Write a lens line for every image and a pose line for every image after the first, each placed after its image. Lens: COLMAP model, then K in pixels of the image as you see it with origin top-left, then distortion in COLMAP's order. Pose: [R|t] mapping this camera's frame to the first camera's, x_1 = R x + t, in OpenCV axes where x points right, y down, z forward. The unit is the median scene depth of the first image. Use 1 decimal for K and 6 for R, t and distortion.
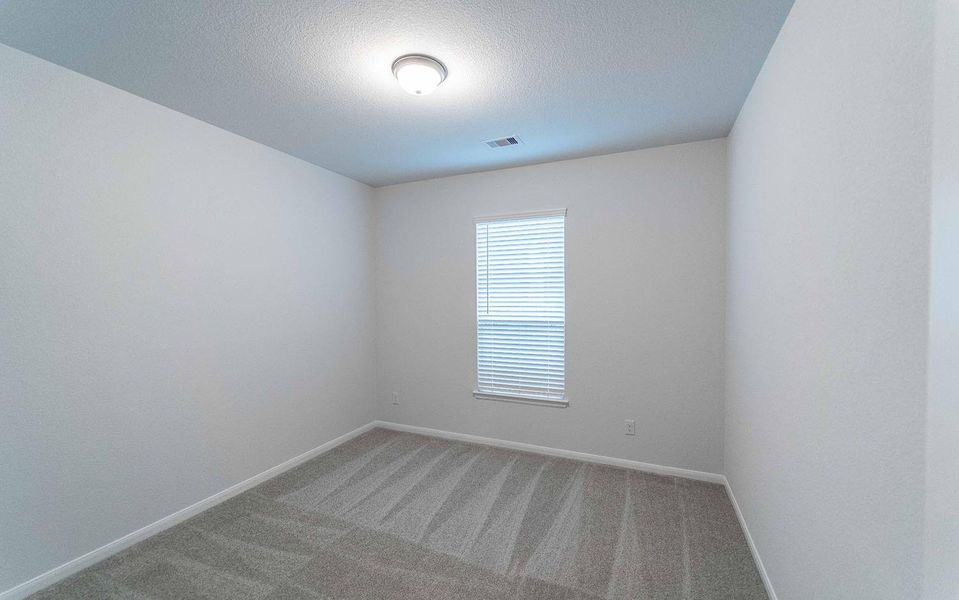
lens RADIAL K [[389.8, 0, 478.2], [0, 389.8, 298.2], [0, 0, 1]] dist [-0.003423, -0.001470]
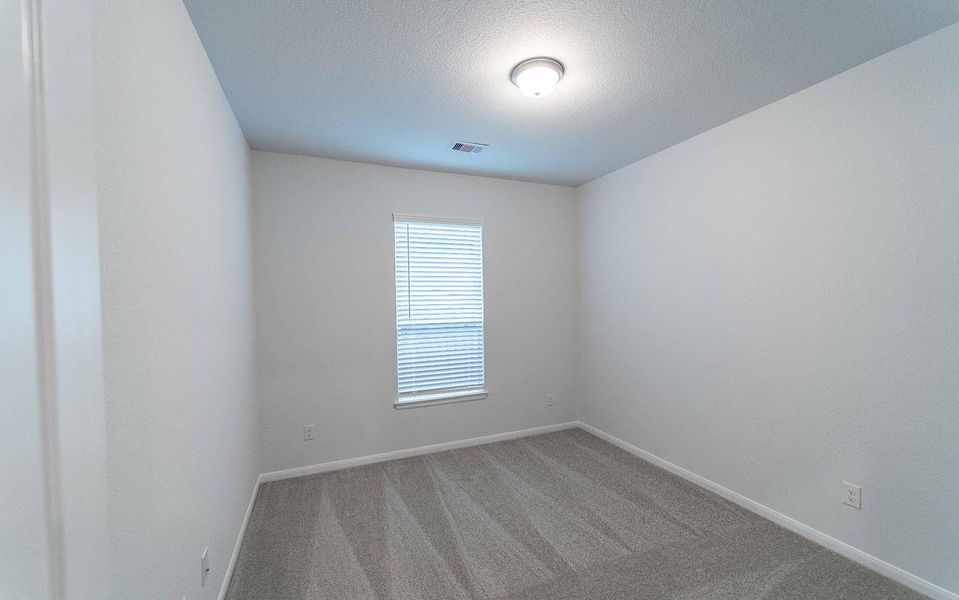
lens RADIAL K [[389.8, 0, 475.8], [0, 389.8, 296.6], [0, 0, 1]] dist [-0.003423, -0.001470]
pose [[0.672496, -0.002668, 0.740096, -0.571560], [0.012018, 0.999901, -0.007316, -0.002832], [-0.740003, 0.013815, 0.672461, 0.240802]]
